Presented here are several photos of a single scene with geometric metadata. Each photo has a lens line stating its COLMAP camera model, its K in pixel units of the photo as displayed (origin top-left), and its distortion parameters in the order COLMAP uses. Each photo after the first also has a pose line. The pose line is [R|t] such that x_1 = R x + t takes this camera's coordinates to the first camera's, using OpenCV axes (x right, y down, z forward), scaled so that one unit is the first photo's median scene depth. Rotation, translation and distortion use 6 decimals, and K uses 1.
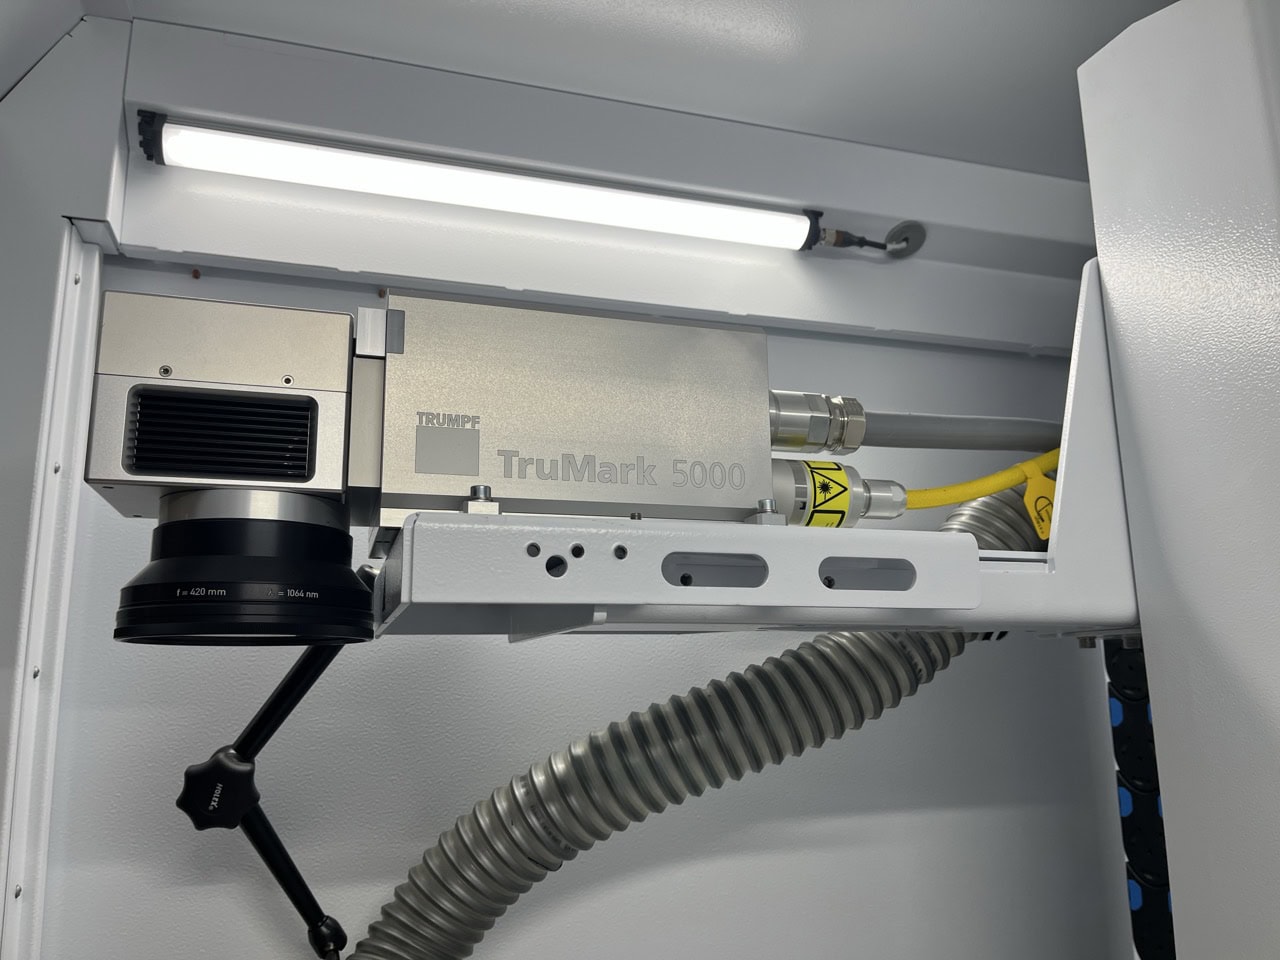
lens RADIAL K [[993.2, 0, 640.0], [0, 993.2, 480.0], [0, 0, 1]] dist [0.048185, -0.000417]
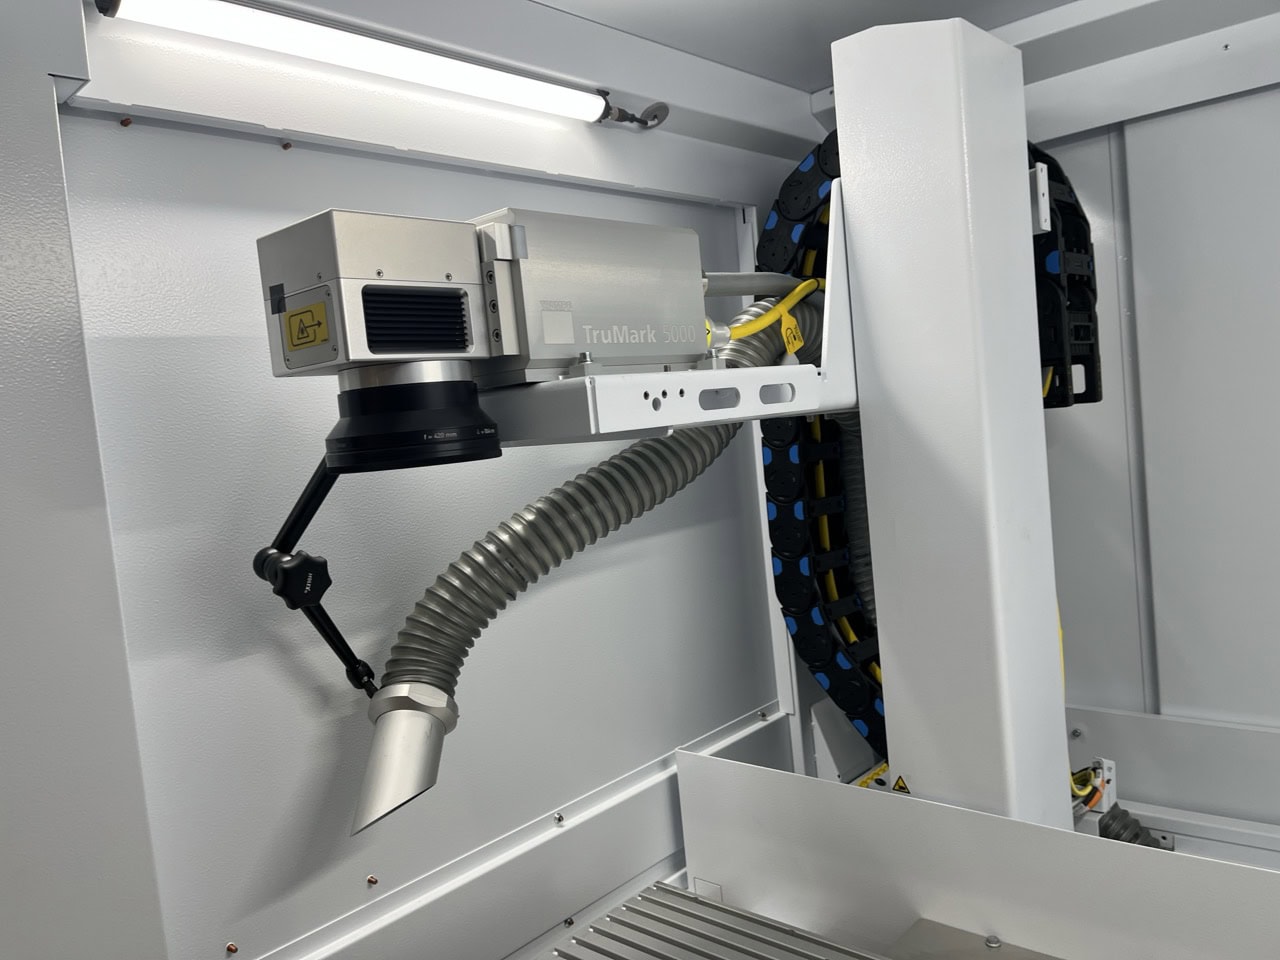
lens RADIAL K [[969.6, 0, 640.0], [0, 969.6, 480.0], [0, 0, 1]] dist [0.034650, -0.003075]
pose [[0.866872, -0.100501, 0.488296, -0.569785], [-0.018946, 0.972120, 0.233717, -0.103493], [-0.498171, -0.211854, 0.840799, -0.215171]]
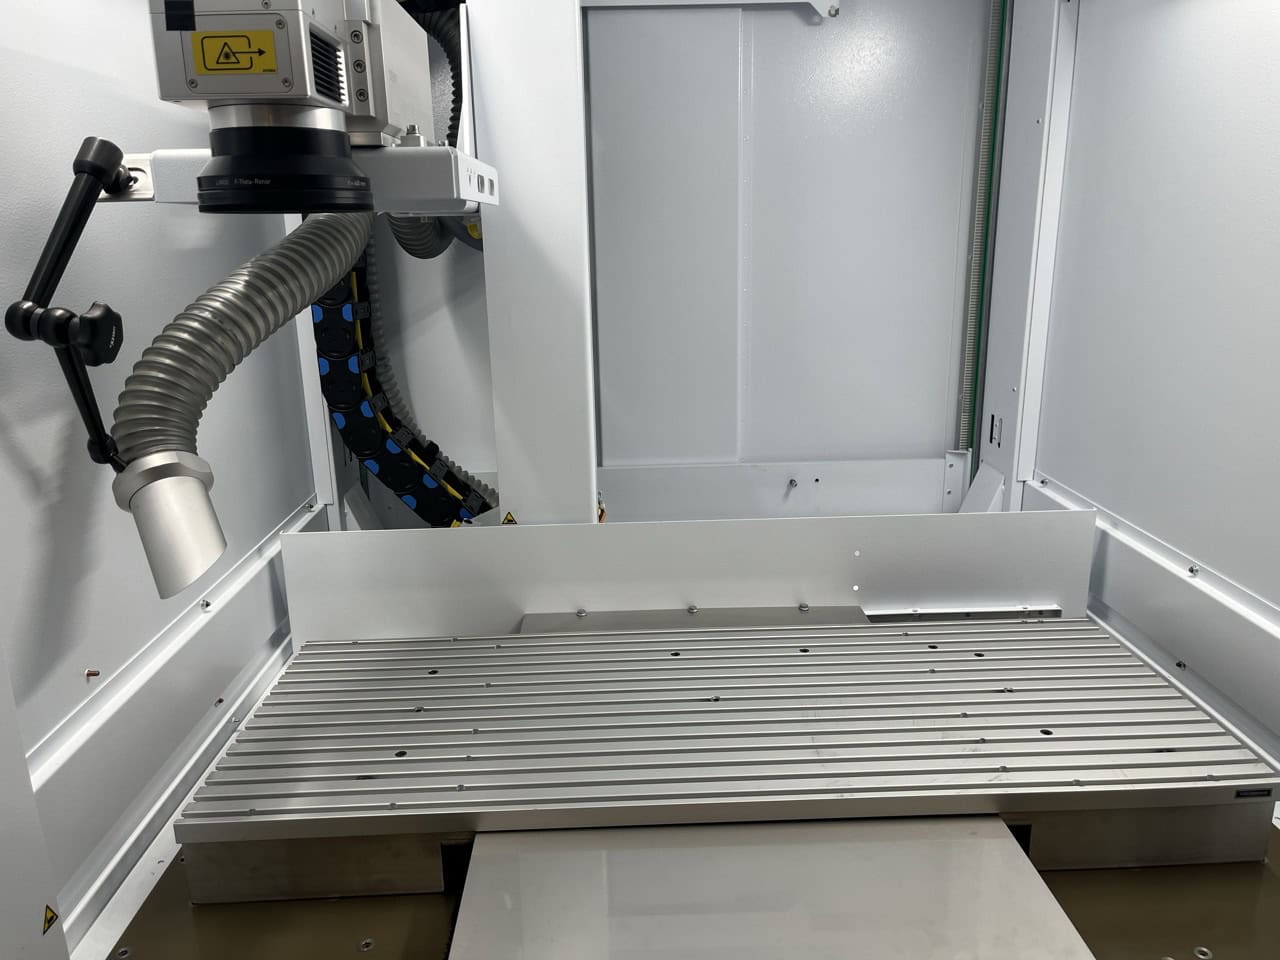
lens RADIAL K [[972.2, 0, 640.0], [0, 972.2, 480.0], [0, 0, 1]] dist [-0.001073, -0.002701]
pose [[0.272964, -0.229209, 0.934320, -1.205649], [-0.184453, 0.940714, 0.284666, 0.023433], [-0.944176, -0.250042, 0.214503, 0.094379]]
